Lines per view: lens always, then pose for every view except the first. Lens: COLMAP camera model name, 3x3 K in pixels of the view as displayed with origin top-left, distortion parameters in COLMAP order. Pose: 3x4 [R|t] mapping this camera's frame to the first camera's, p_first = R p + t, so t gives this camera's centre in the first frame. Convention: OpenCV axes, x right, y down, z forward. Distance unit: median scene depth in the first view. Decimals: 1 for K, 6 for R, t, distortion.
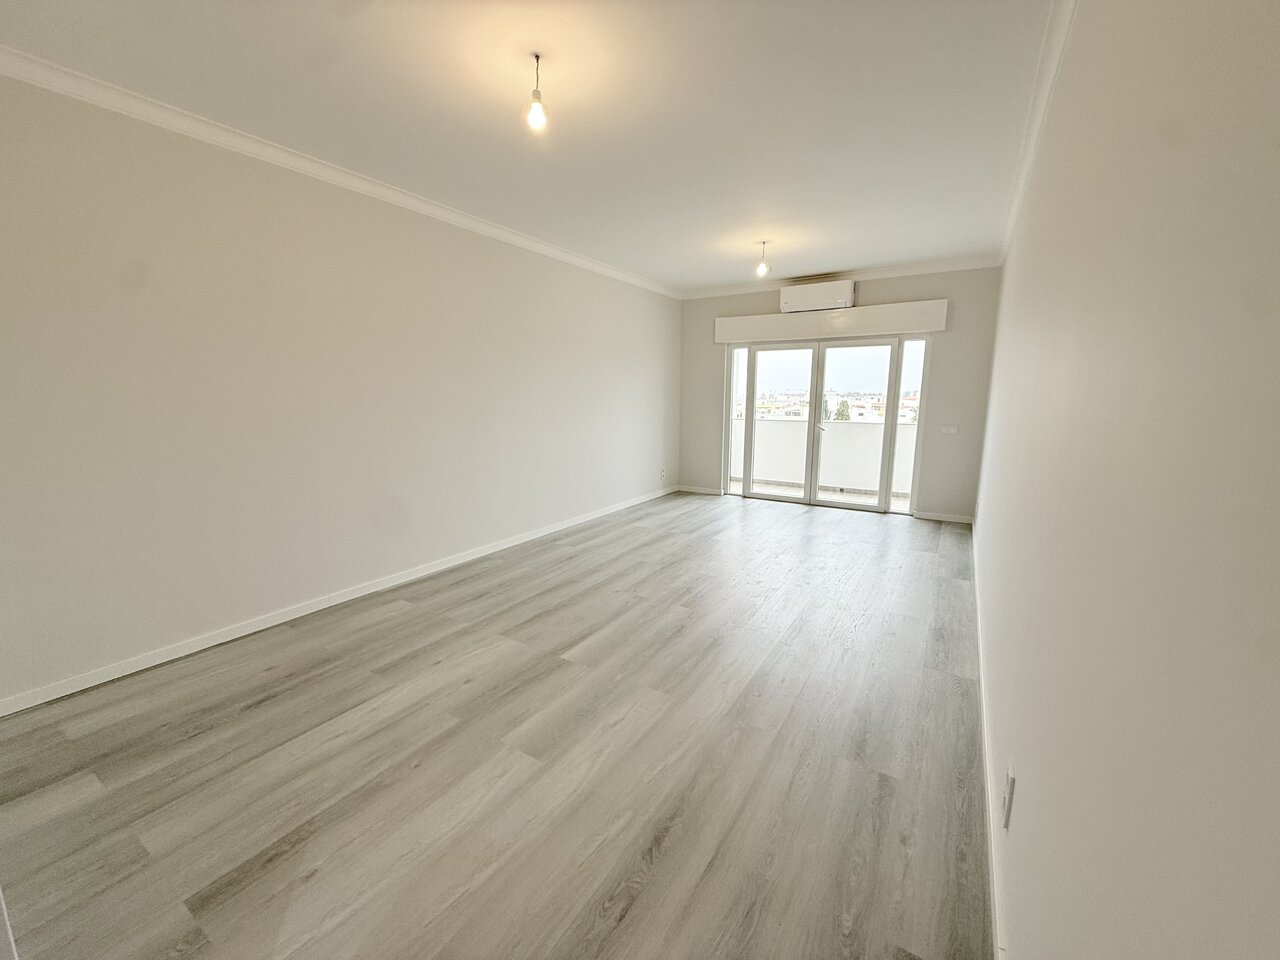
lens RADIAL K [[507.1, 0, 637.4], [0, 507.1, 481.3], [0, 0, 1]] dist [0.000346, -0.000085]
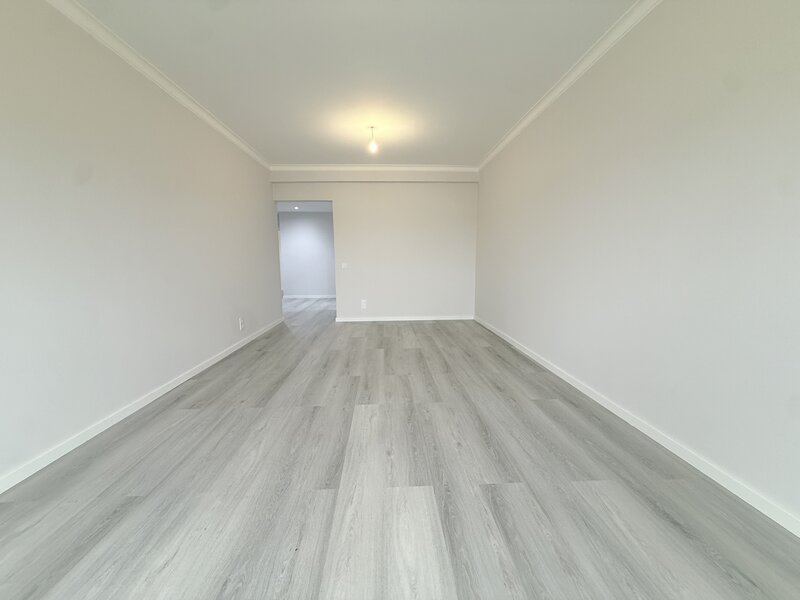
lens RADIAL K [[317.0, 0, 398.4], [0, 317.0, 300.8], [0, 0, 1]] dist [0.000346, -0.000085]
pose [[-0.821664, 0.082863, -0.563916, 0.480291], [-0.084310, 0.960822, 0.264031, -0.216454], [0.563702, 0.264489, -0.782487, 1.656882]]
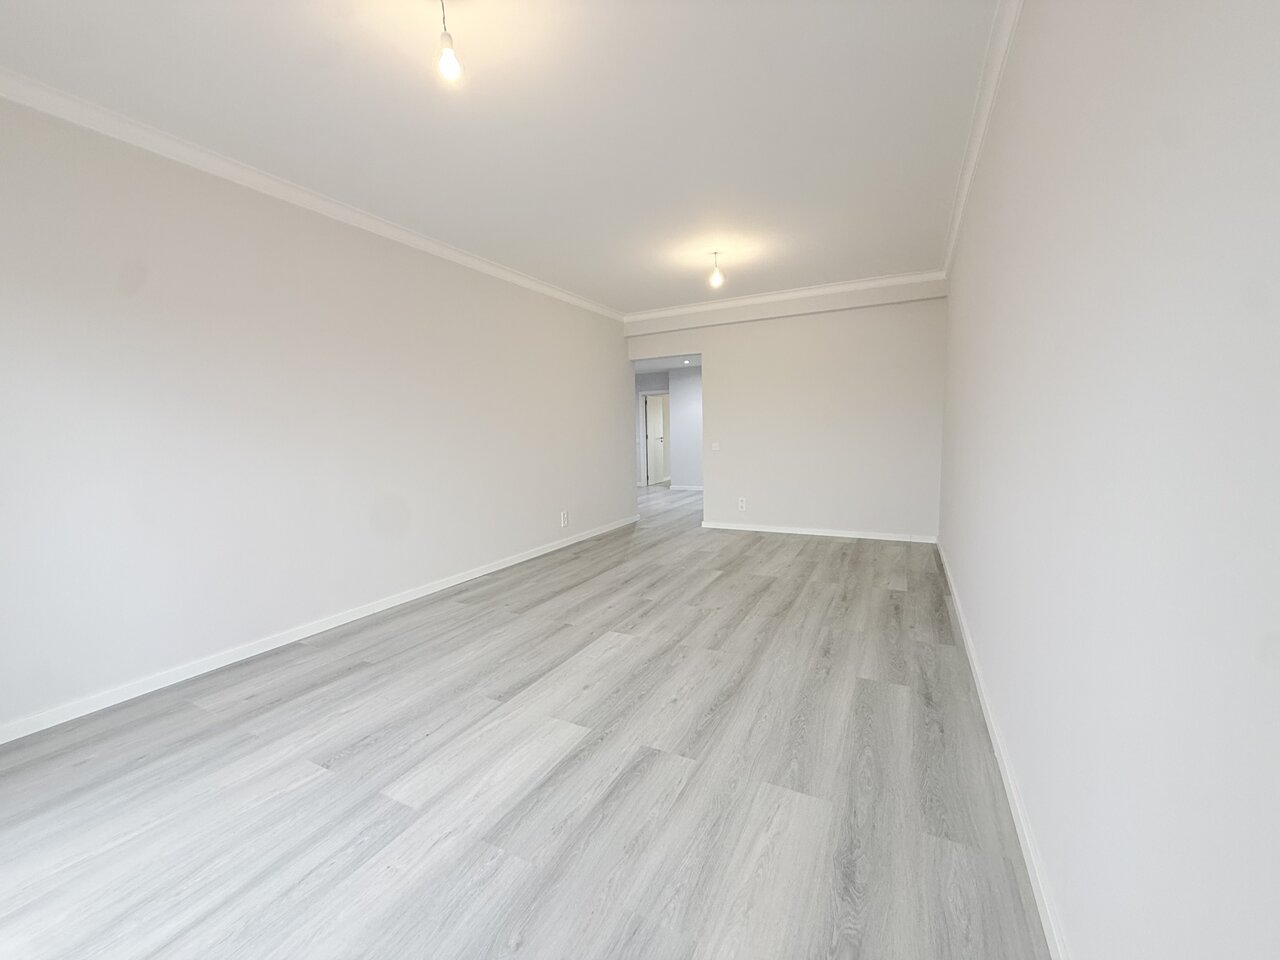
lens RADIAL K [[507.1, 0, 637.4], [0, 507.1, 481.3], [0, 0, 1]] dist [0.000346, -0.000085]
pose [[-0.996461, 0.032888, -0.077349, 0.186650], [0.011873, 0.966118, 0.257826, -0.279107], [0.083208, 0.255995, -0.963090, 1.902869]]
